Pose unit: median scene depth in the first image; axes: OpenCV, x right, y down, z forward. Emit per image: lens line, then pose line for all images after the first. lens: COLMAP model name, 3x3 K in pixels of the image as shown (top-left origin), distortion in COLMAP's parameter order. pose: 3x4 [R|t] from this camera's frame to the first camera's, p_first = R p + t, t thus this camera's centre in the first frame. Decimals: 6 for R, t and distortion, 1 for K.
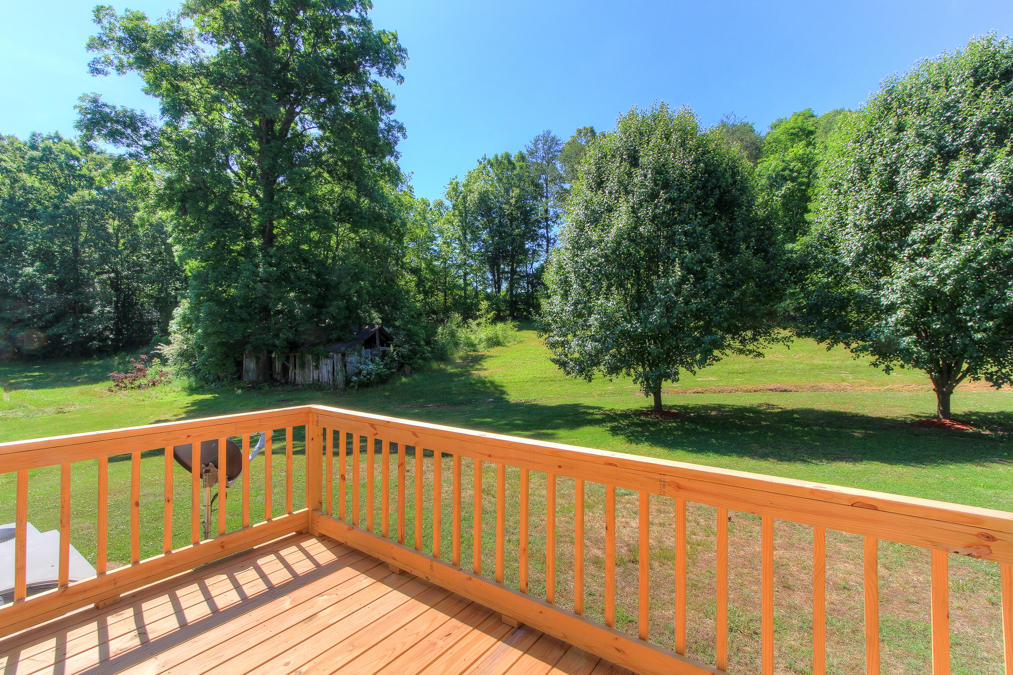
lens RADIAL K [[472.2, 0, 504.8], [0, 472.2, 334.3], [0, 0, 1]] dist [0.010176, 0.000664]
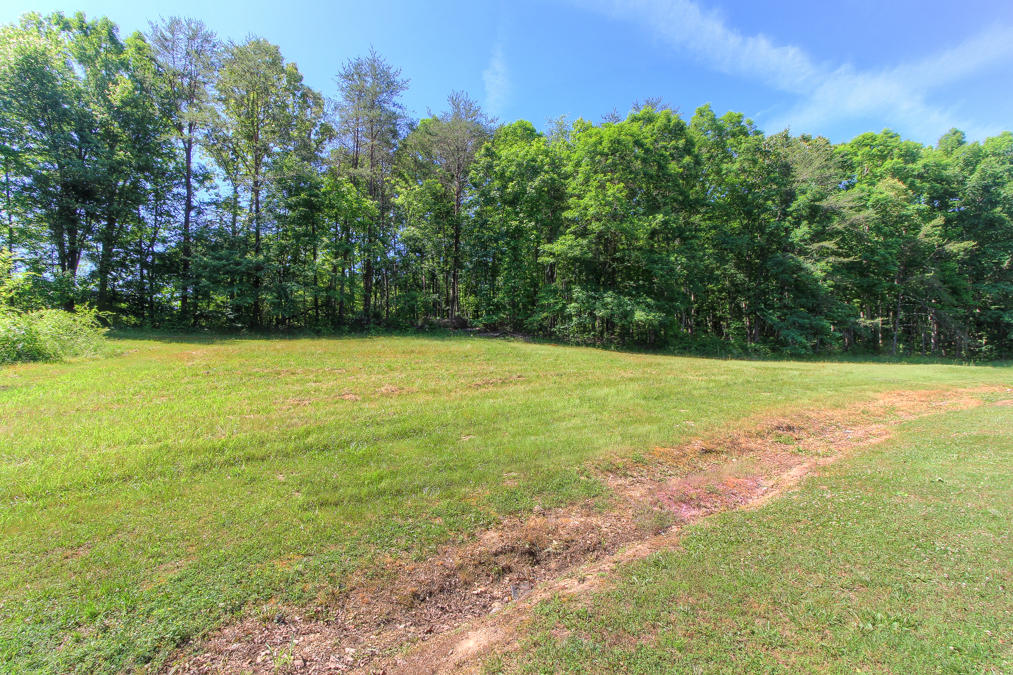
lens RADIAL K [[472.2, 0, 507.4], [0, 472.2, 330.6], [0, 0, 1]] dist [0.010176, 0.000664]
pose [[0.757303, 0.055010, 0.650743, 0.014975], [0.002531, 0.996191, -0.087157, 0.021936], [-0.653059, 0.067651, 0.754279, 0.307924]]
